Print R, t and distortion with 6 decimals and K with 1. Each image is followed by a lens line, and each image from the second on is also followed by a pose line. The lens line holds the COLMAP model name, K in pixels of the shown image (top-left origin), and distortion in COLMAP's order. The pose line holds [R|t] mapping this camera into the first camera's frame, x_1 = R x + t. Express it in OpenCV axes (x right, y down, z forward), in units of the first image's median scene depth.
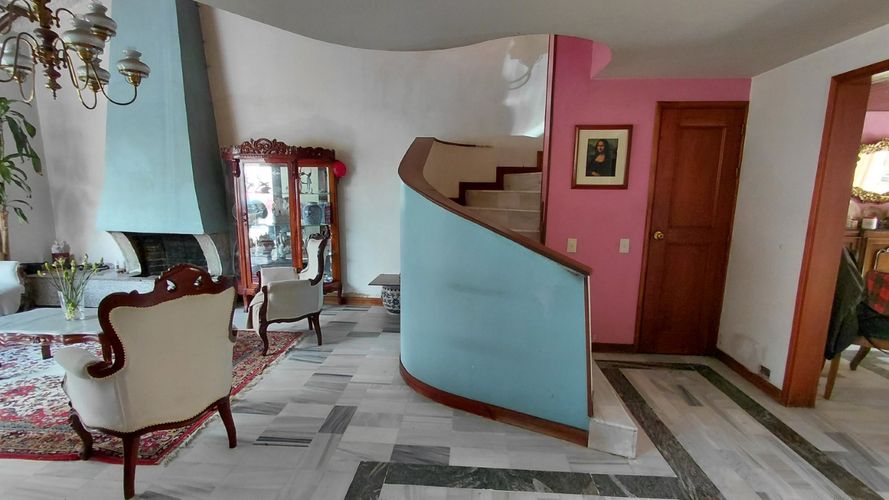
lens RADIAL K [[412.6, 0, 443.4], [0, 412.6, 256.6], [0, 0, 1]] dist [-0.003857, 0.001613]
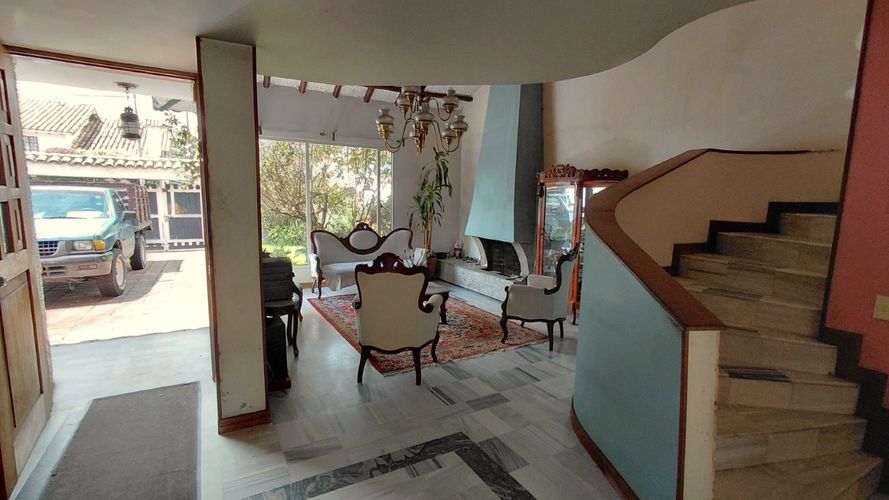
lens RADIAL K [[412.6, 0, 443.2], [0, 412.6, 256.2], [0, 0, 1]] dist [-0.003857, 0.001613]
pose [[0.554518, 0.107643, -0.825181, 0.436510], [-0.145258, 0.988896, 0.031386, -0.026767], [0.819396, 0.102460, 0.563996, 0.133485]]
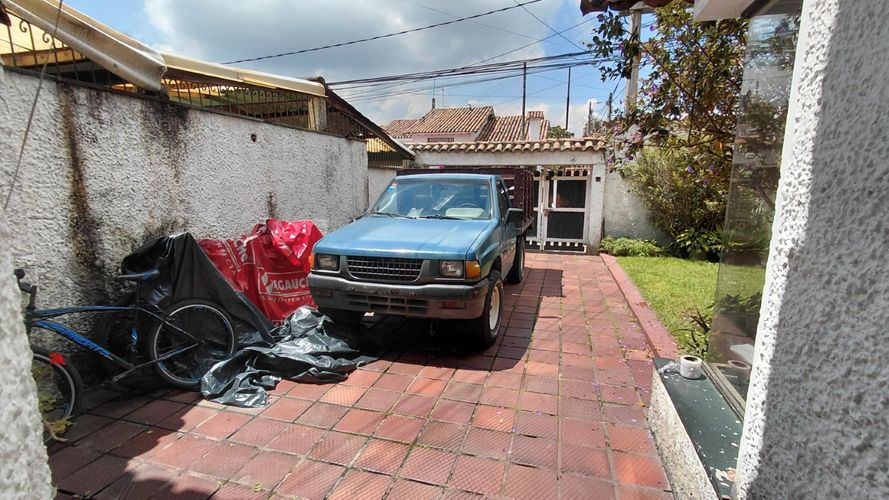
lens RADIAL K [[420.6, 0, 442.0], [0, 420.6, 259.6], [0, 0, 1]] dist [-0.001617, -0.000032]
pose [[-0.210012, 0.157985, -0.964850, -0.666480], [-0.169752, 0.965978, 0.195118, -0.024910], [0.962849, 0.204762, -0.176049, 0.036938]]
